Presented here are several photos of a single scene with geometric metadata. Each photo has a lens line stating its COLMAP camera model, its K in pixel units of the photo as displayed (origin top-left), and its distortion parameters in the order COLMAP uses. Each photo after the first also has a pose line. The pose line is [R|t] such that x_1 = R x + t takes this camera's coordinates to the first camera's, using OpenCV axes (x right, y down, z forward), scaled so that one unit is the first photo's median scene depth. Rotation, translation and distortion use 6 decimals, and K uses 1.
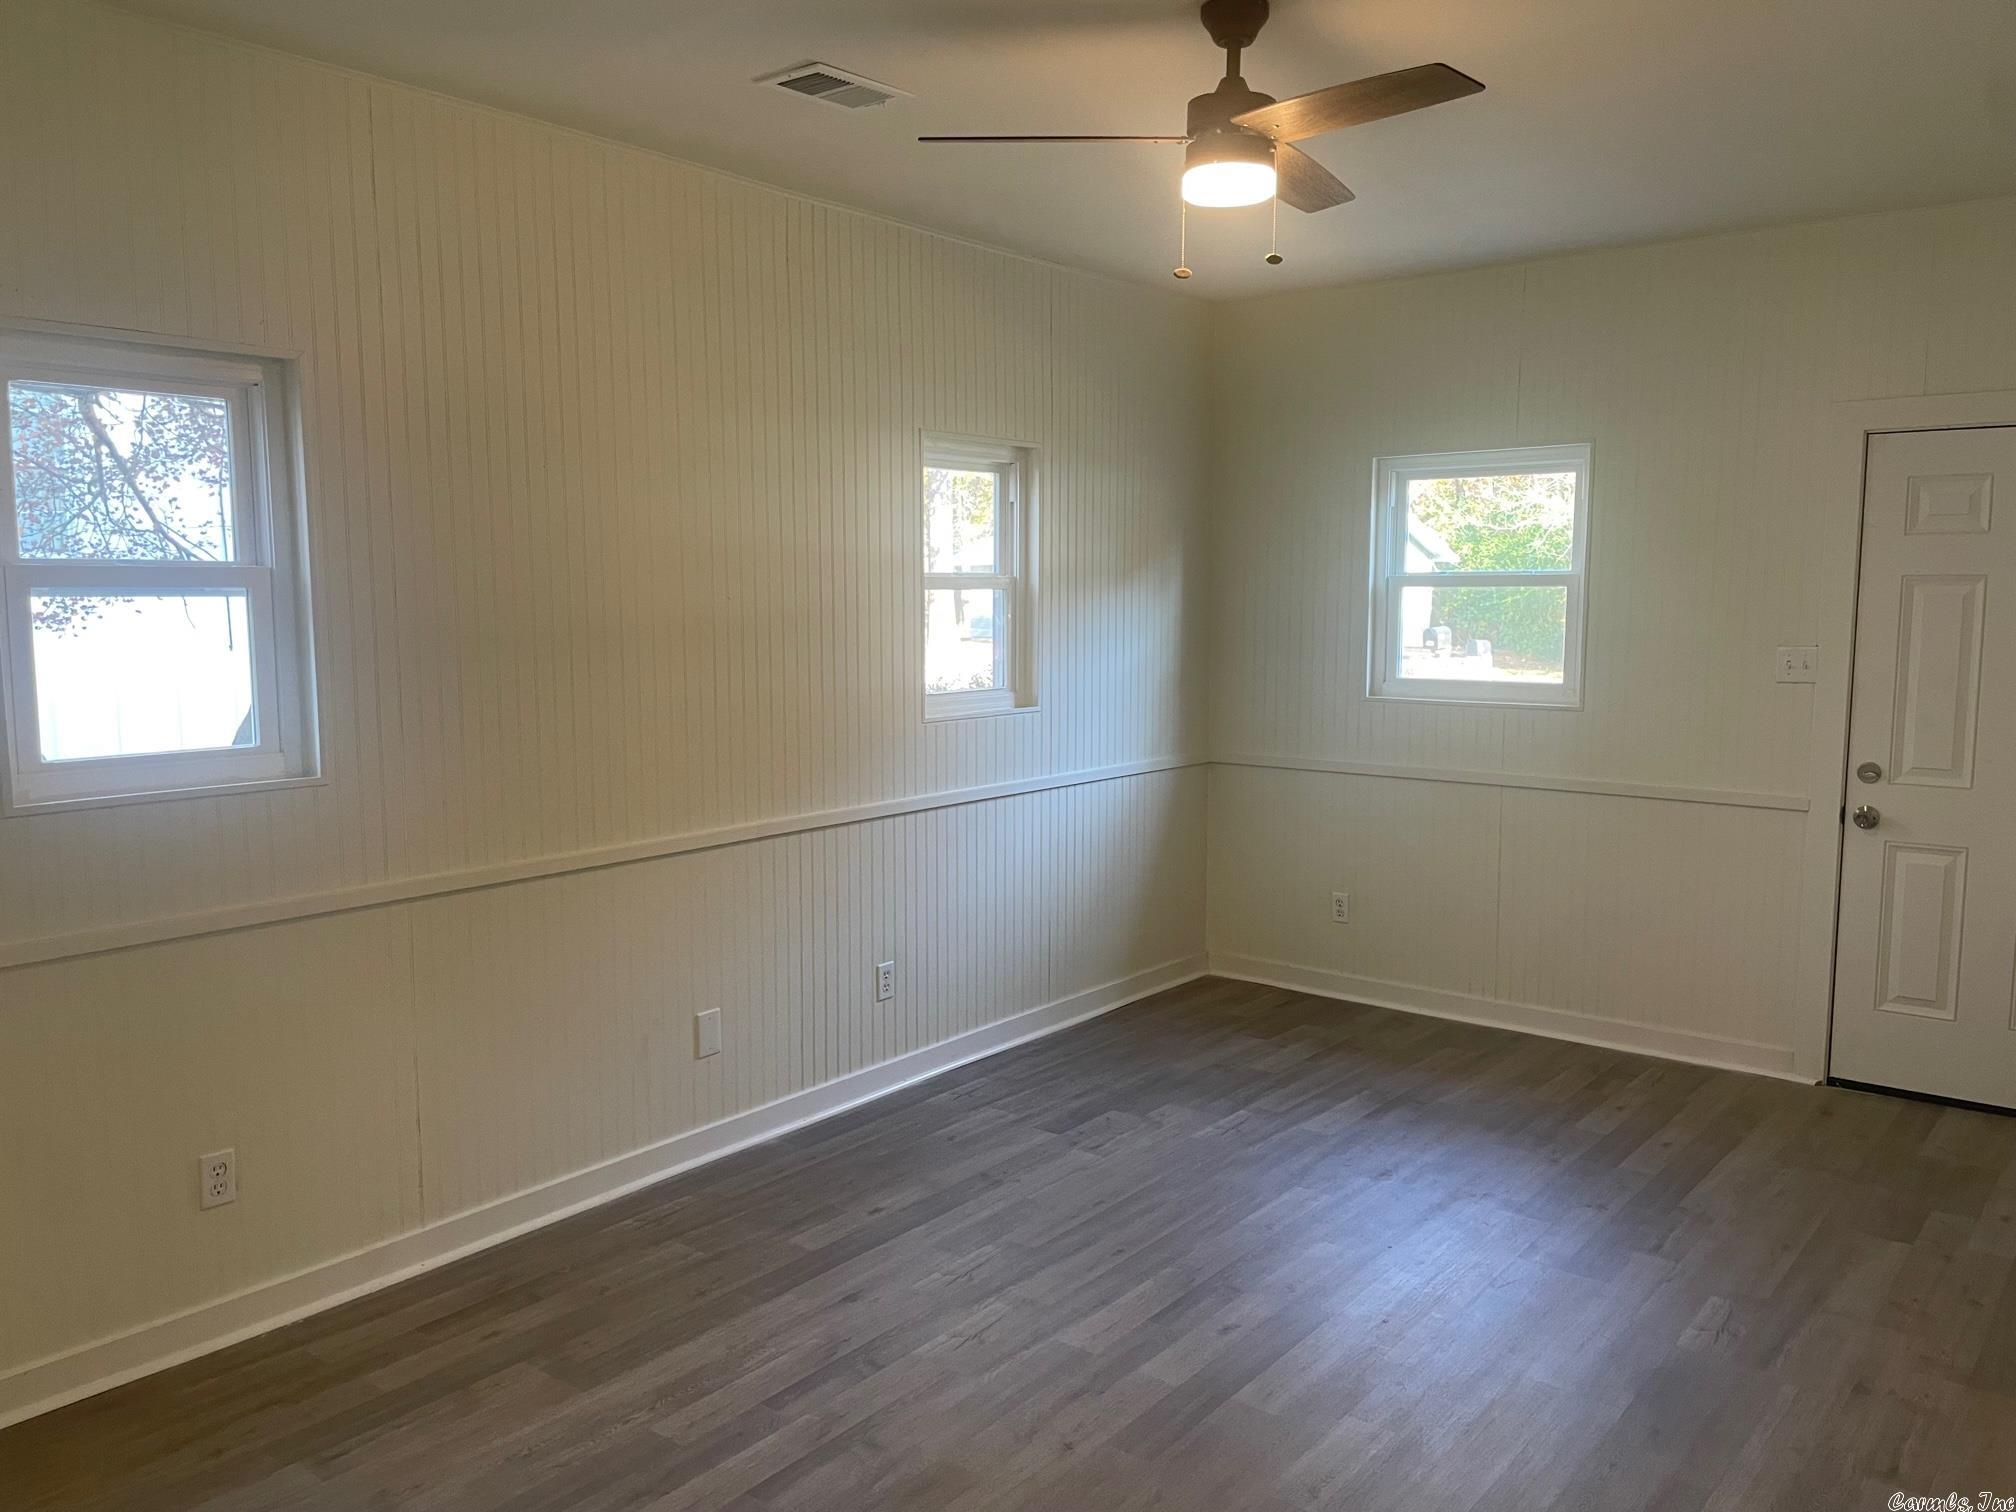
lens RADIAL K [[1540.3, 0, 1003.2], [0, 1540.3, 745.5], [0, 0, 1]] dist [0.103703, -0.139633]
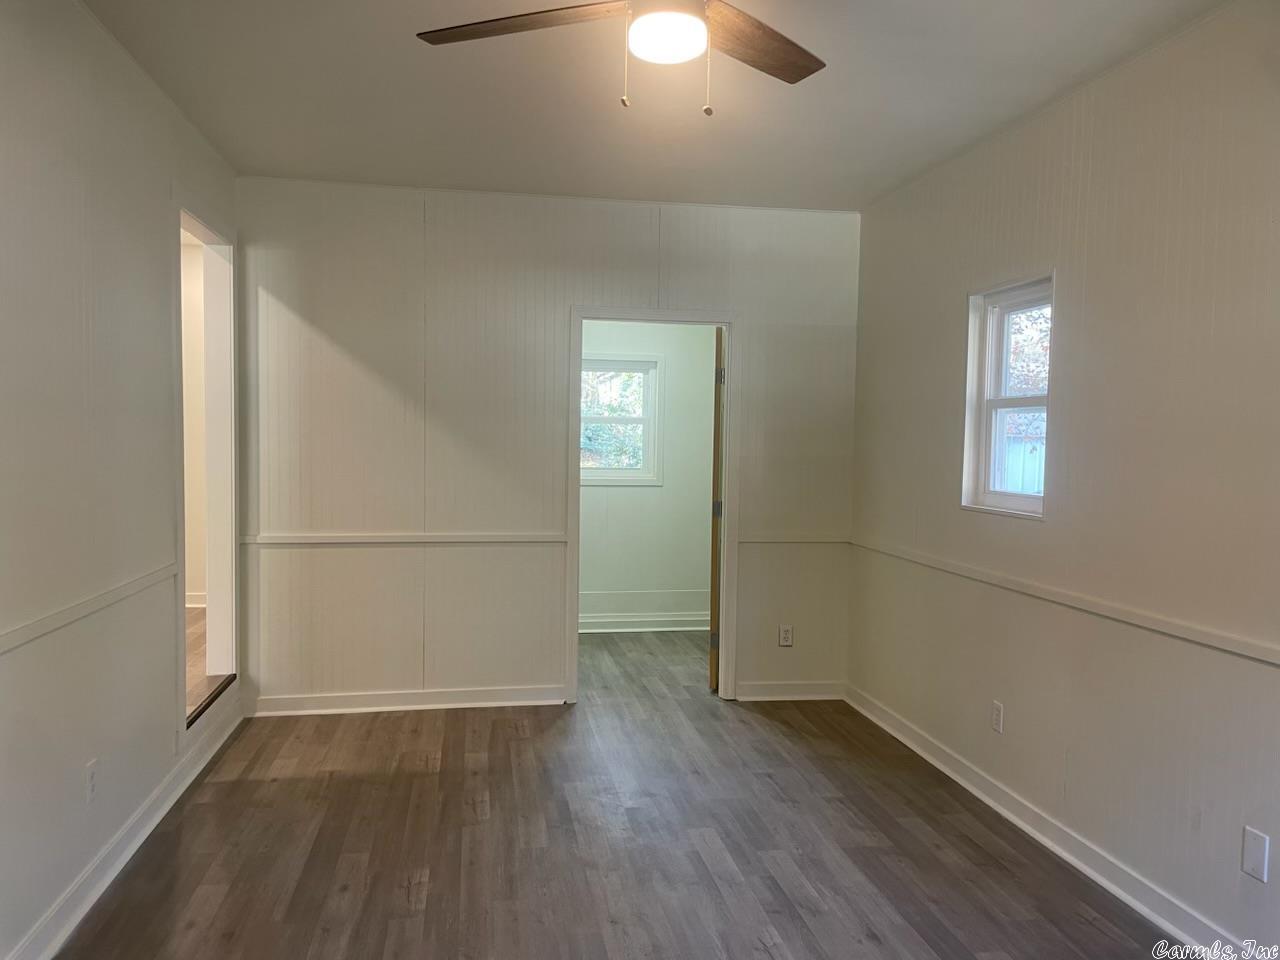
lens RADIAL K [[978.0, 0, 636.9], [0, 978.0, 473.3], [0, 0, 1]] dist [0.103703, -0.139633]
pose [[-0.654027, 0.020991, -0.756180, 0.699724], [-0.096752, 0.989084, 0.111138, -0.109746], [0.750258, 0.145849, -0.644857, 1.422138]]
